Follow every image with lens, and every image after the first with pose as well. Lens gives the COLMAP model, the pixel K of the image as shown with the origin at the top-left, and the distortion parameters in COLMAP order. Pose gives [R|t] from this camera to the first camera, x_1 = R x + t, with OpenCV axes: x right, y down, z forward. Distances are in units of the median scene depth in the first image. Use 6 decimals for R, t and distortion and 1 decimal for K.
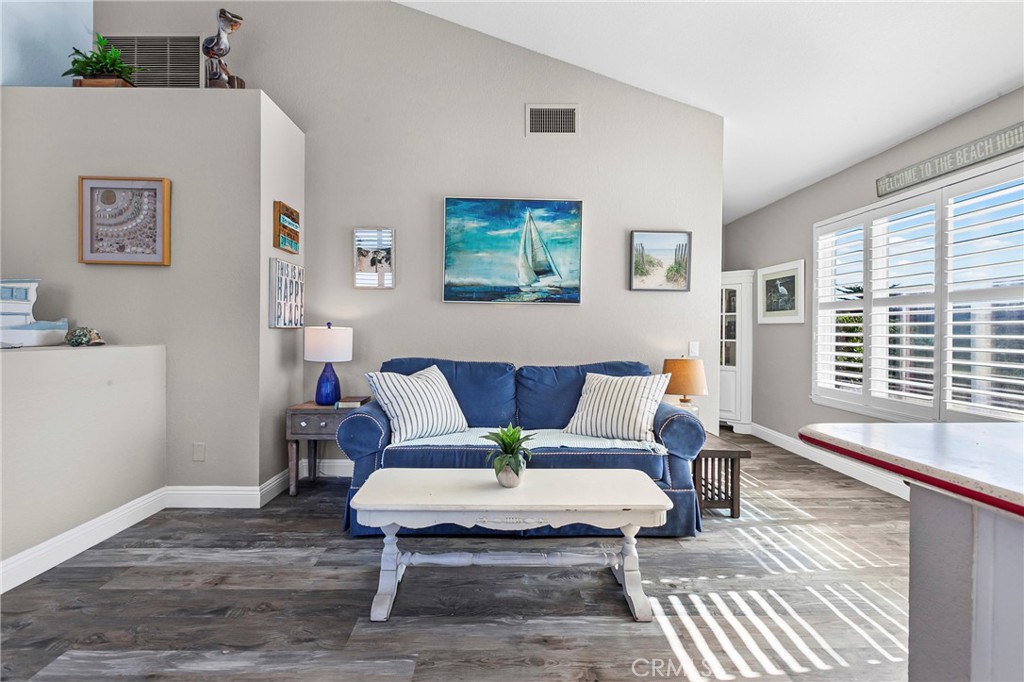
lens RADIAL K [[472.2, 0, 510.0], [0, 472.2, 334.4], [0, 0, 1]] dist [-0.000329, -0.000170]
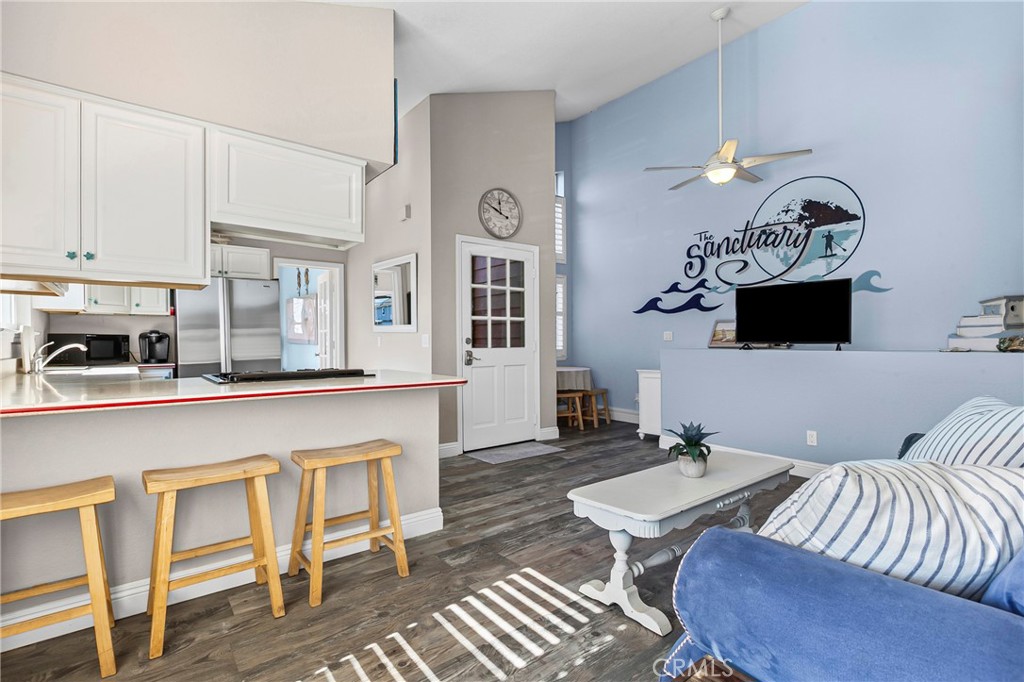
lens RADIAL K [[472.2, 0, 512.3], [0, 472.2, 343.1], [0, 0, 1]] dist [-0.000329, -0.000170]
pose [[-0.793249, -0.001934, -0.608894, 0.585155], [-0.003405, 0.999993, 0.001260, 0.005063], [0.608888, 0.003072, -0.793251, 0.940629]]
